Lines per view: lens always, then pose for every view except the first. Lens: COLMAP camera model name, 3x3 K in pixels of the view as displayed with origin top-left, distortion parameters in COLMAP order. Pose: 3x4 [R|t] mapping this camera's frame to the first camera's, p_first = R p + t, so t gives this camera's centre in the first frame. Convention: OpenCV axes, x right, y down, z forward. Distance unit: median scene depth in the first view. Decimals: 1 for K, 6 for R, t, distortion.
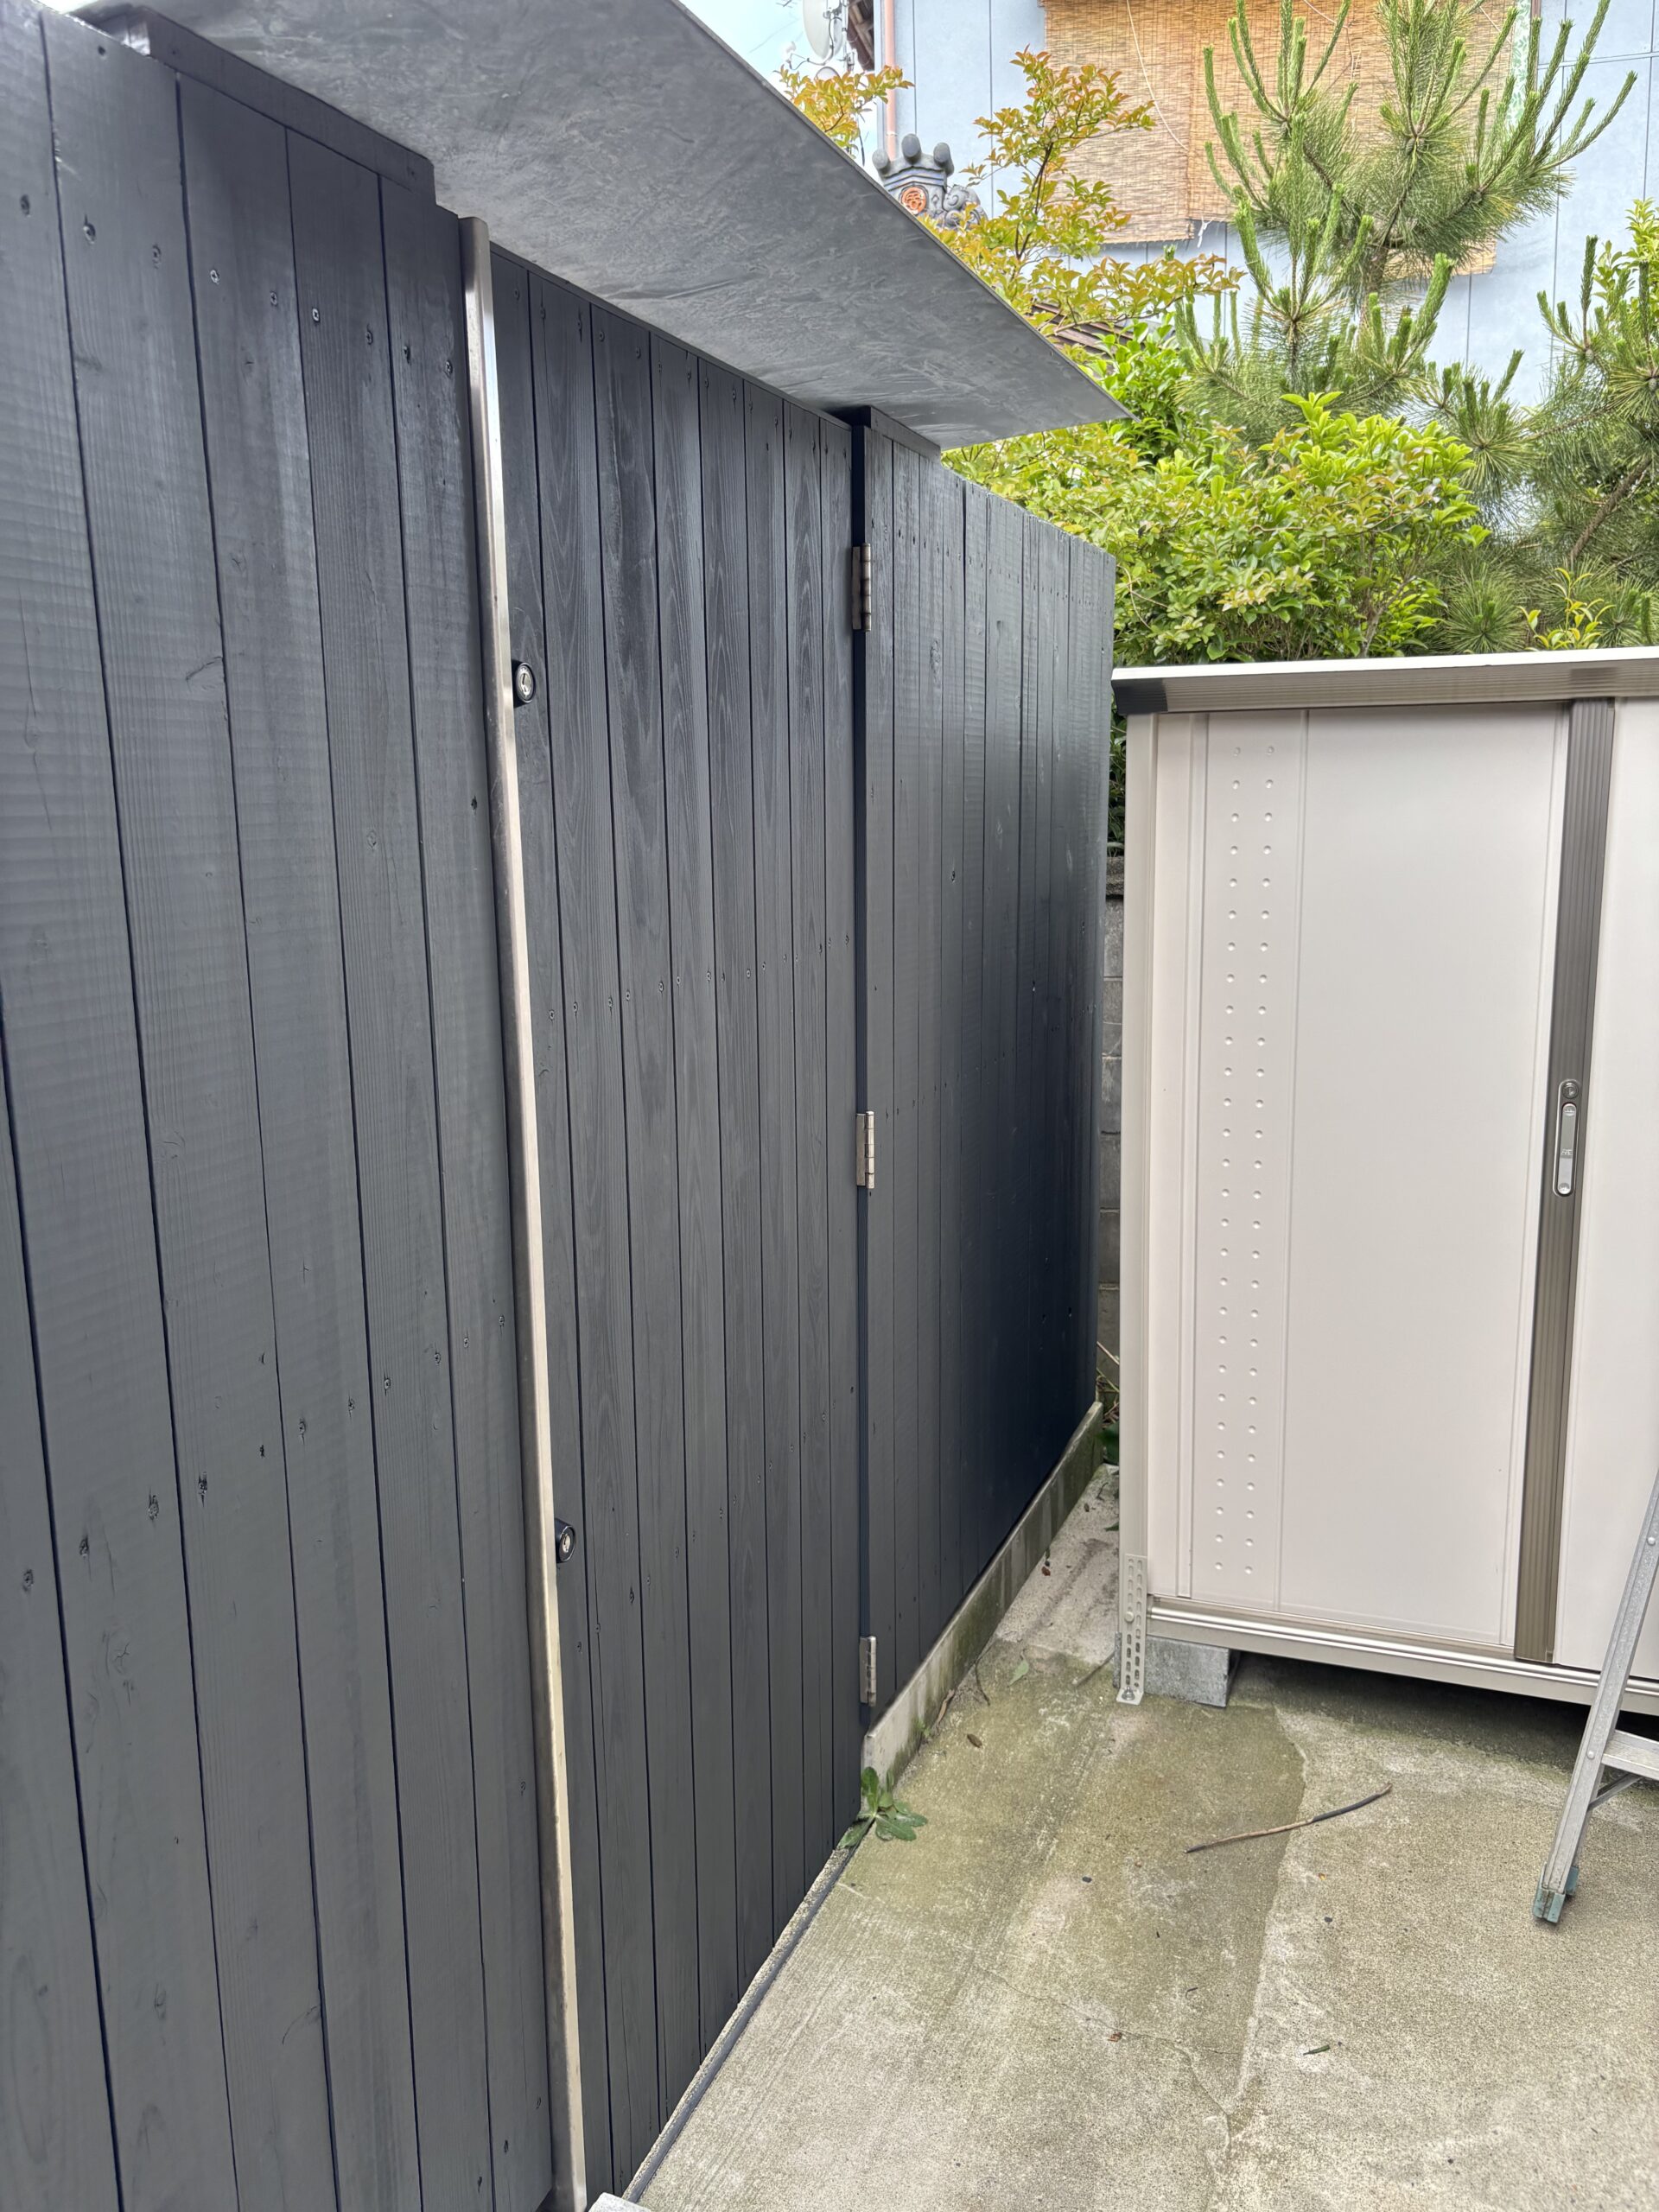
lens RADIAL K [[1671.7, 0, 830.6], [0, 1671.7, 1101.8], [0, 0, 1]] dist [-0.016254, -0.022664]
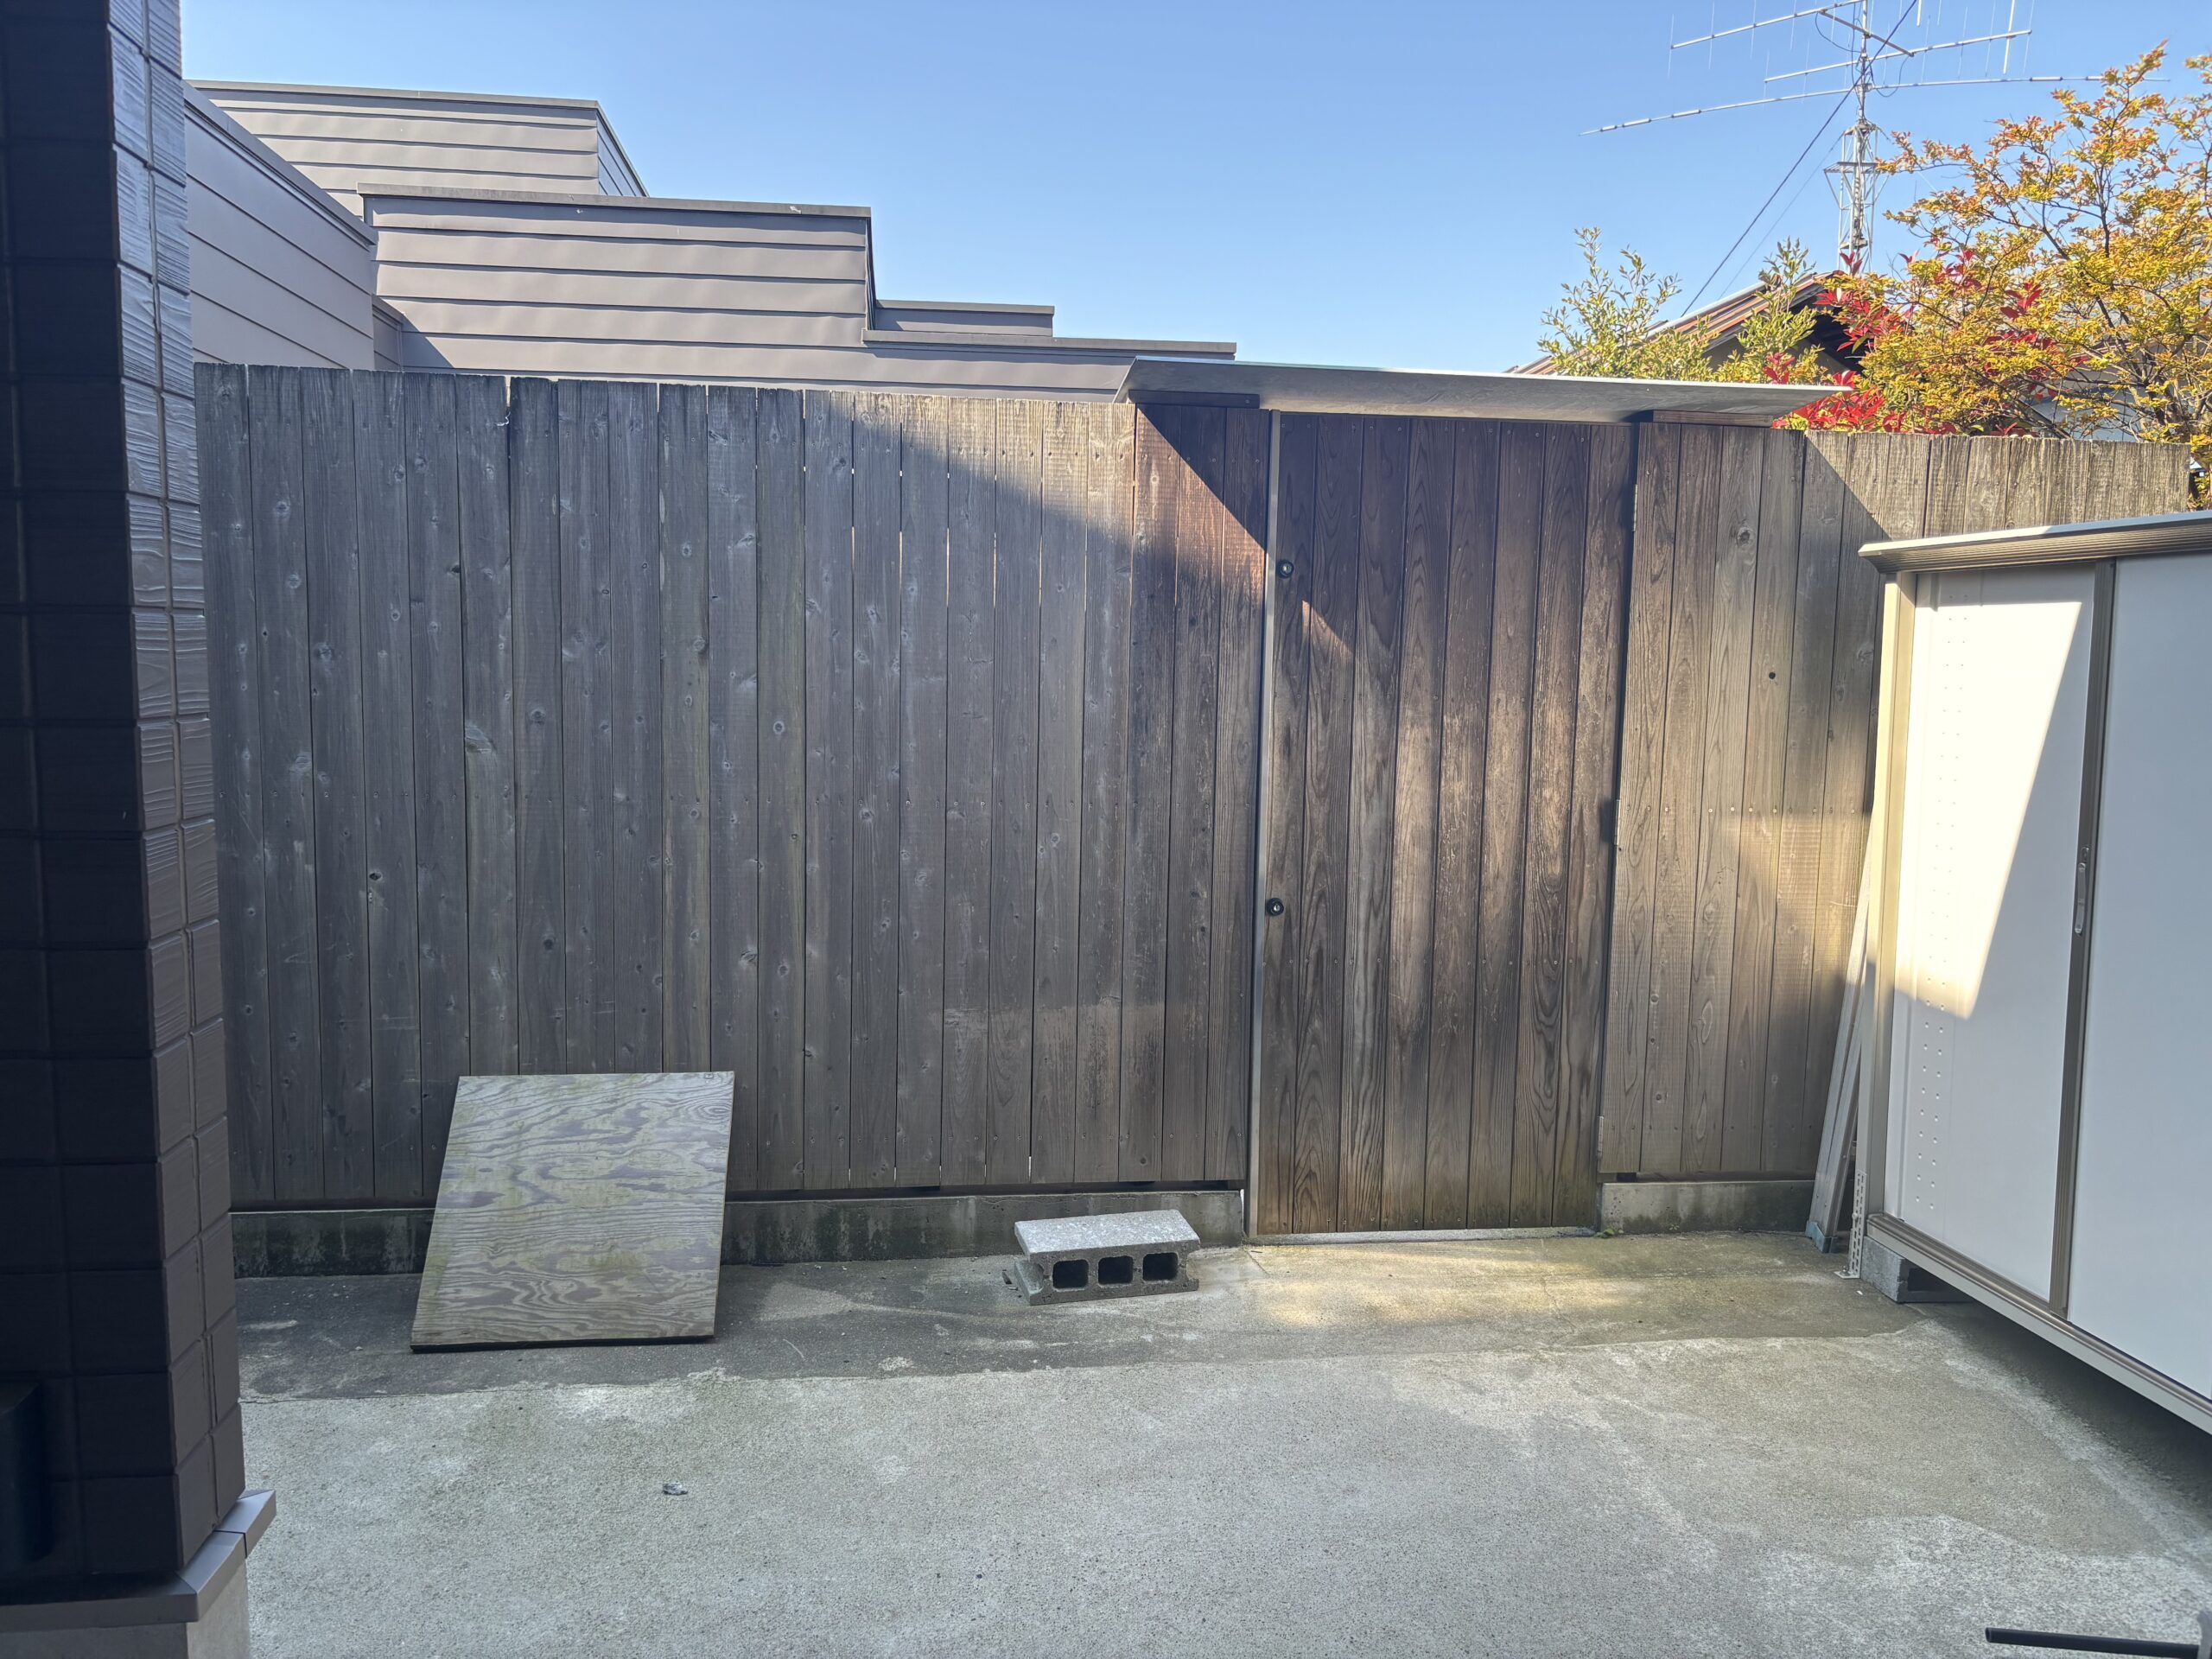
lens RADIAL K [[1671.7, 0, 1105.3], [0, 1671.7, 829.1], [0, 0, 1]] dist [-0.016254, -0.022664]
pose [[0.484641, 0.120272, -0.866405, 1.286296], [-0.206541, 0.978228, 0.020263, 0.119648], [0.849979, 0.169128, 0.498931, -0.328220]]
